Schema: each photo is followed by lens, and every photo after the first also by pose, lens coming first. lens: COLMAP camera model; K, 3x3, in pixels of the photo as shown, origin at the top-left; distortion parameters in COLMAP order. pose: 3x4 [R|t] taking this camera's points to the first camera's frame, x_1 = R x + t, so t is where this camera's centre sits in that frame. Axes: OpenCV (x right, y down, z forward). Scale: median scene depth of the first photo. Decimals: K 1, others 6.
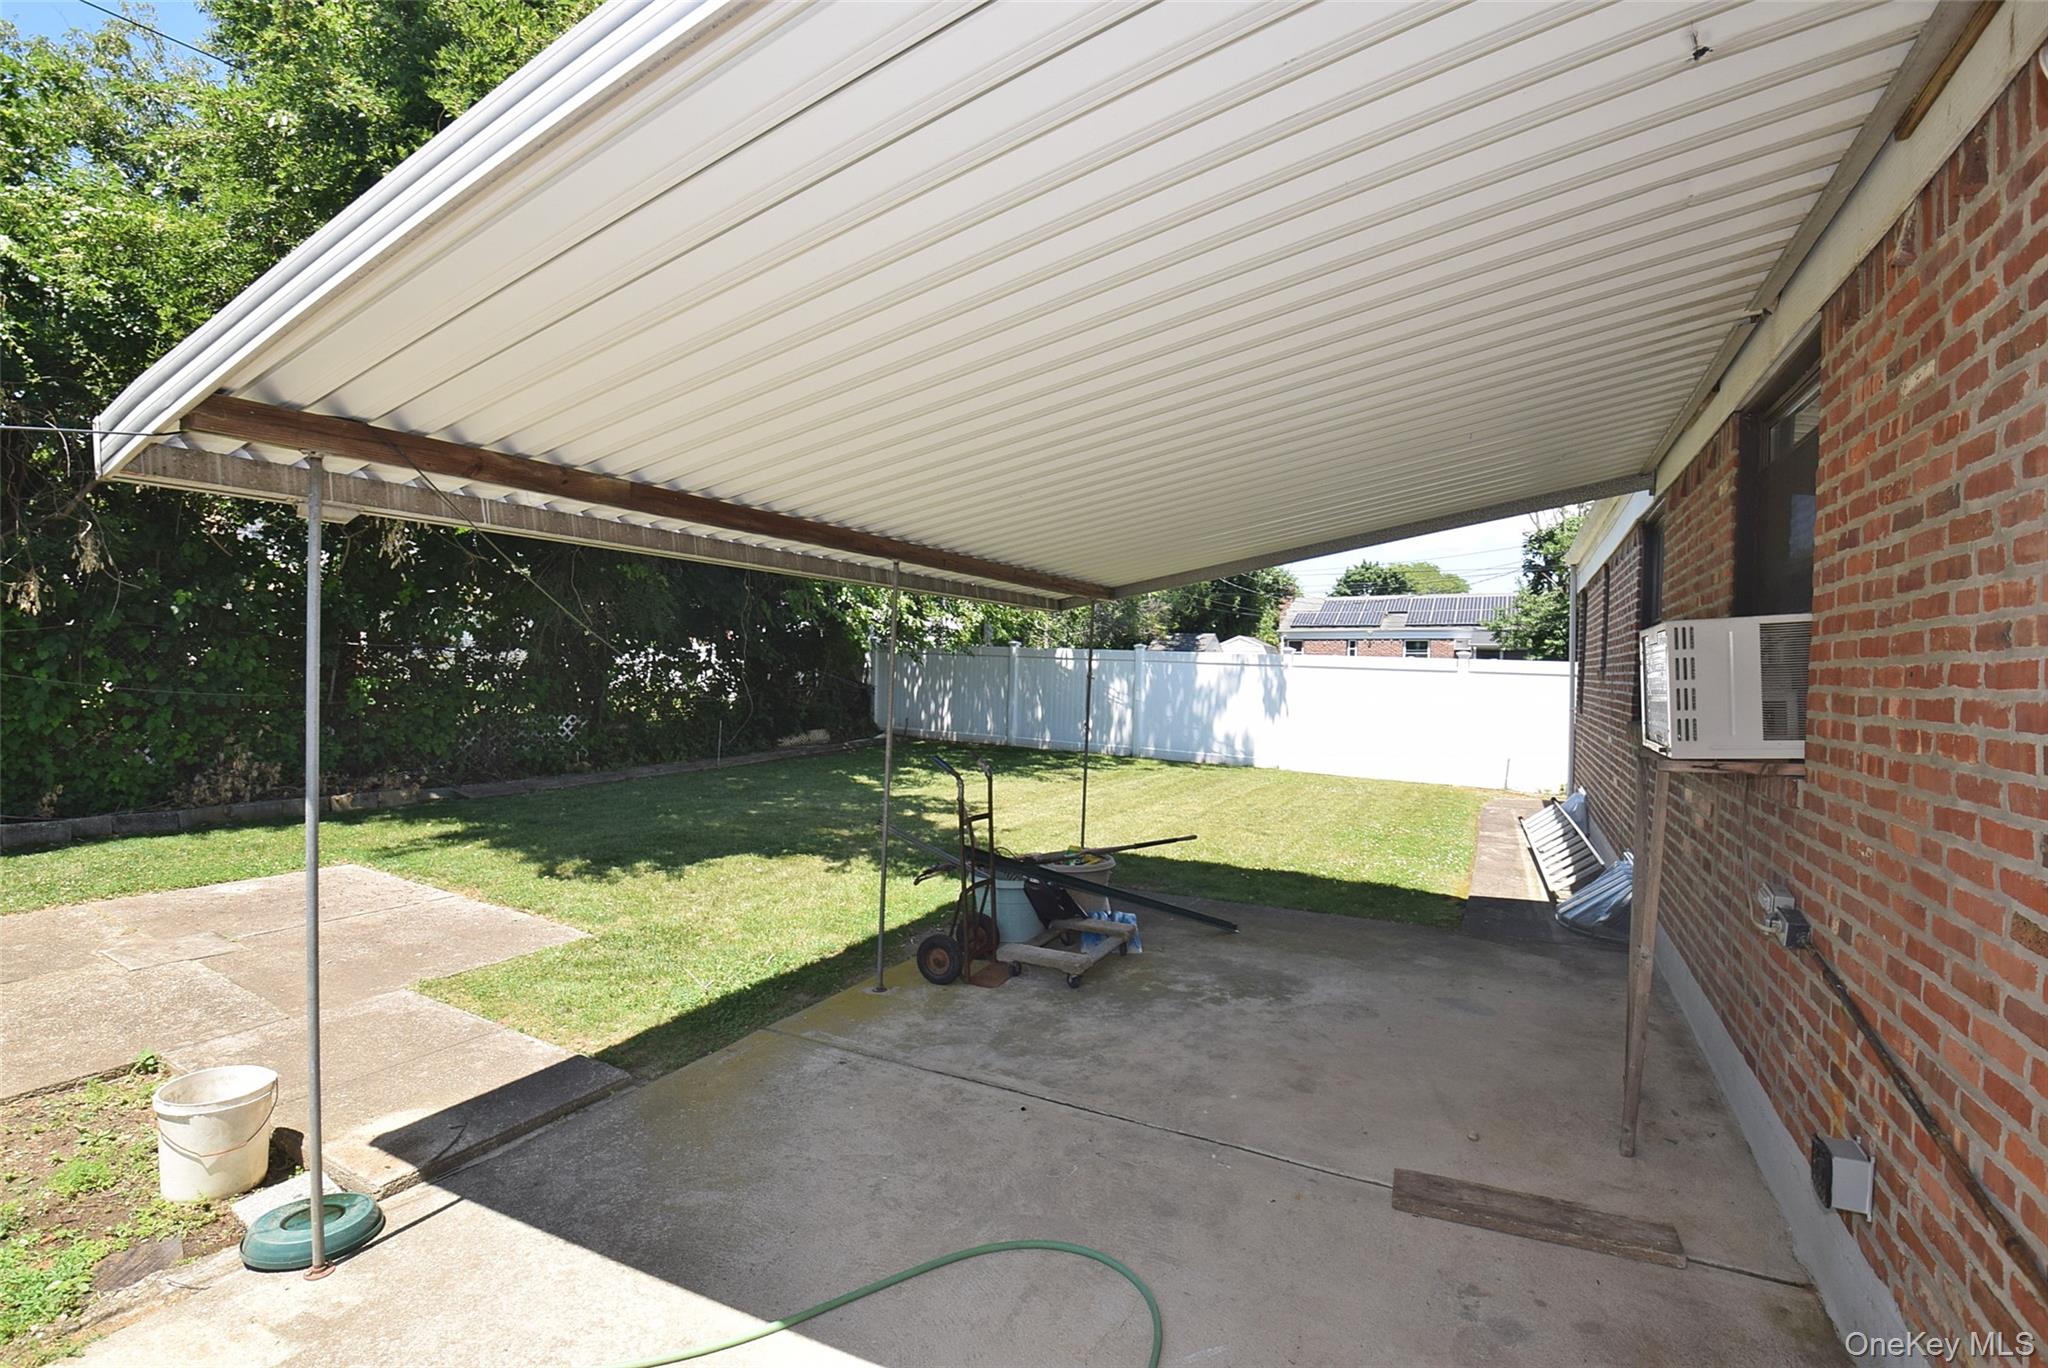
lens RADIAL K [[885.3, 0, 1032.0], [0, 885.3, 687.0], [0, 0, 1]] dist [0.015136, -0.026009]
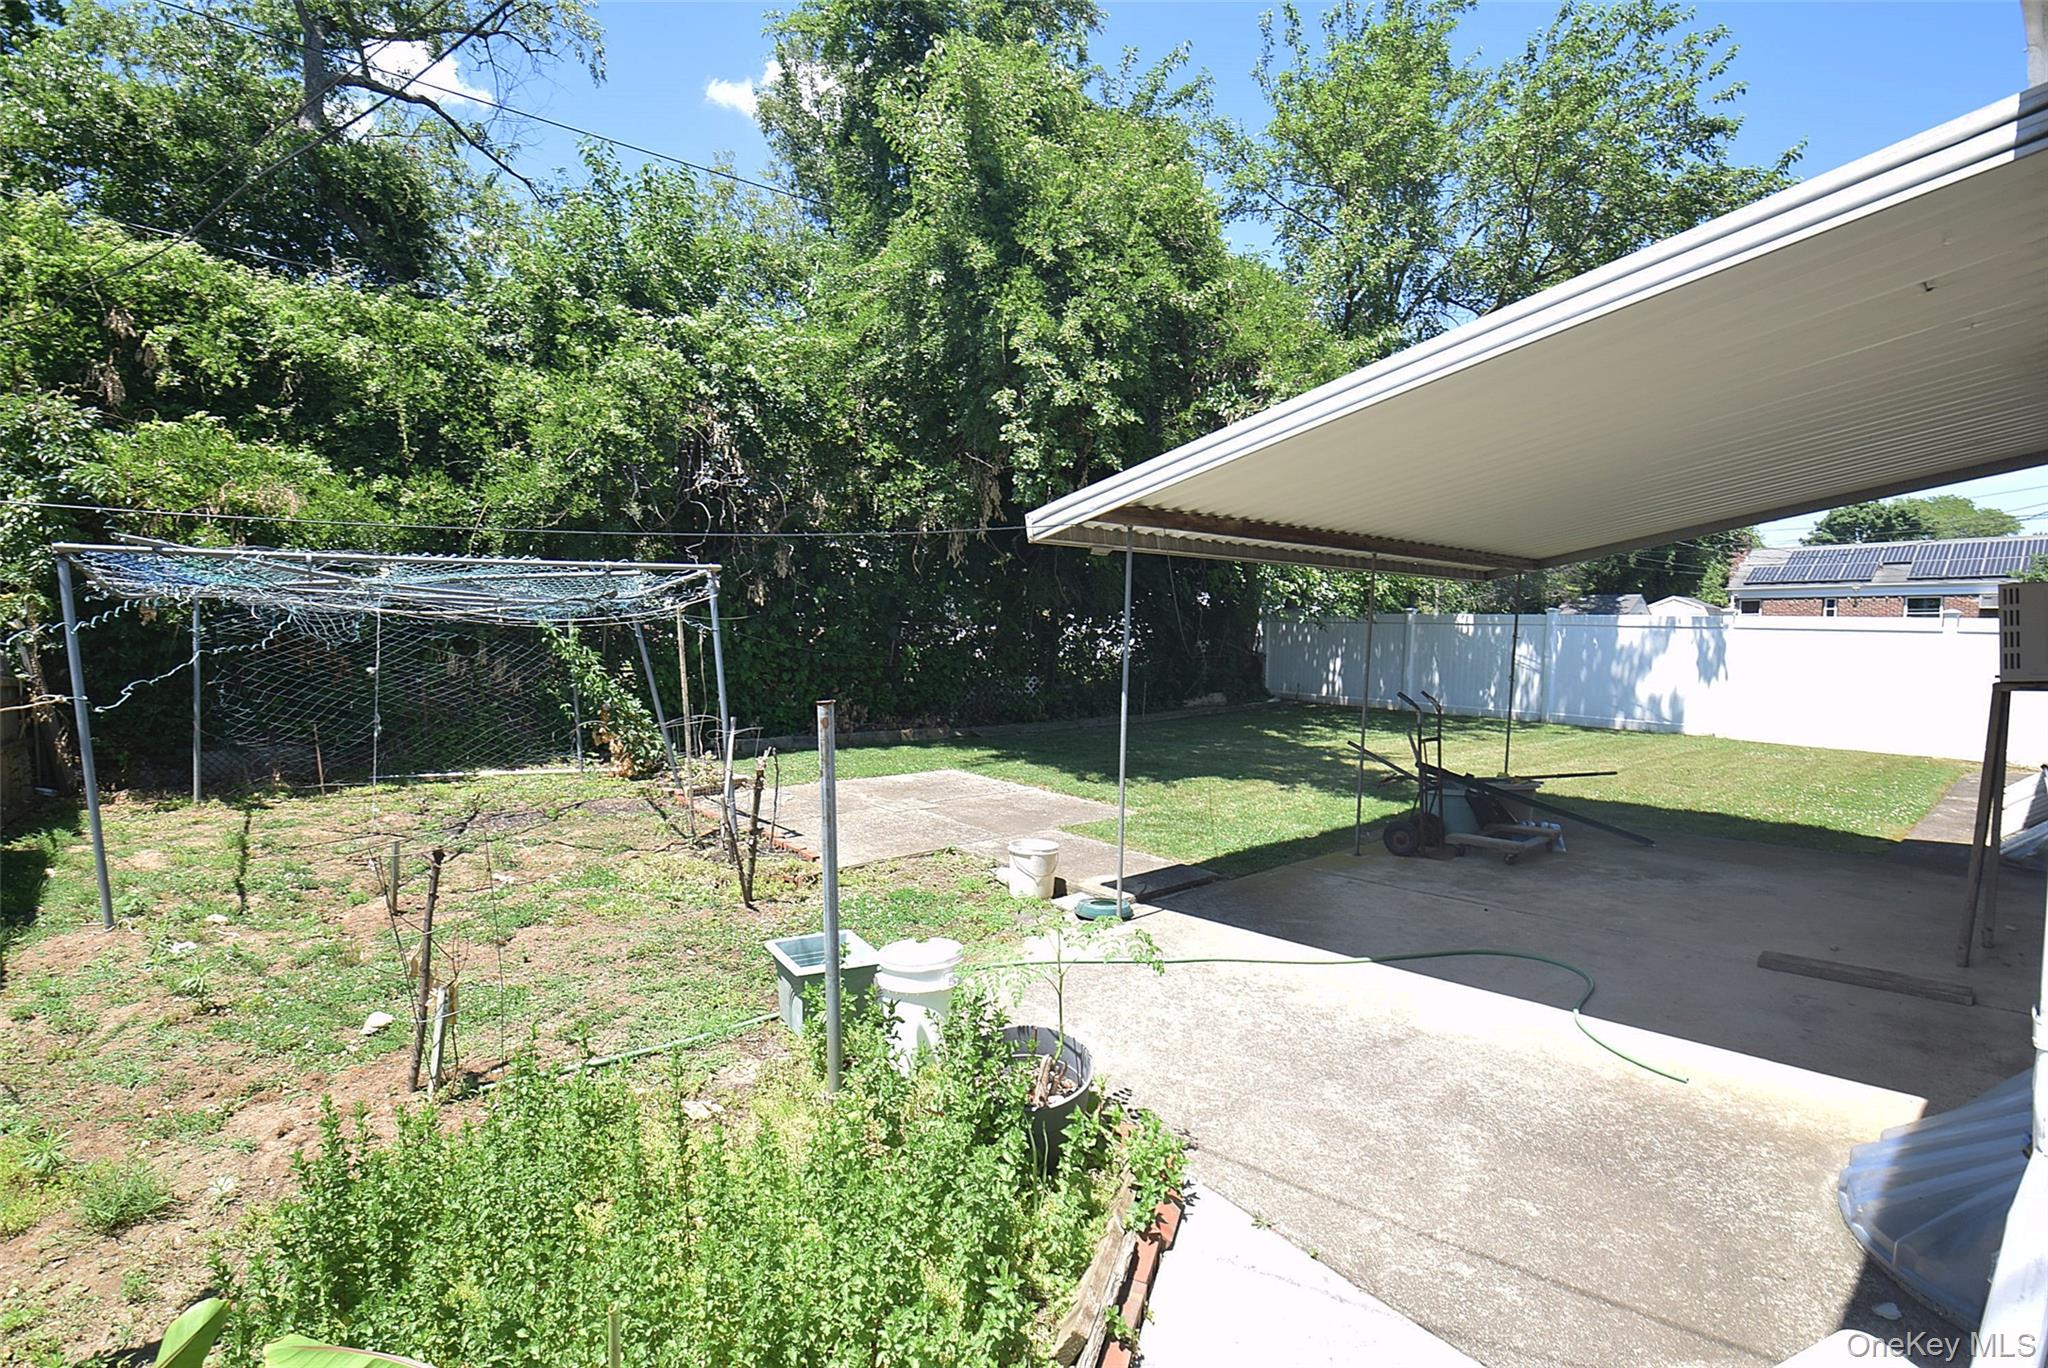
lens RADIAL K [[902.2, 0, 1026.1], [0, 902.2, 712.1], [0, 0, 1]] dist [-0.001610, -0.018257]
pose [[0.923191, 0.018262, -0.383908, -0.044753], [0.004032, 0.998355, 0.057185, 0.010722], [0.384321, -0.054340, 0.921599, -0.215610]]
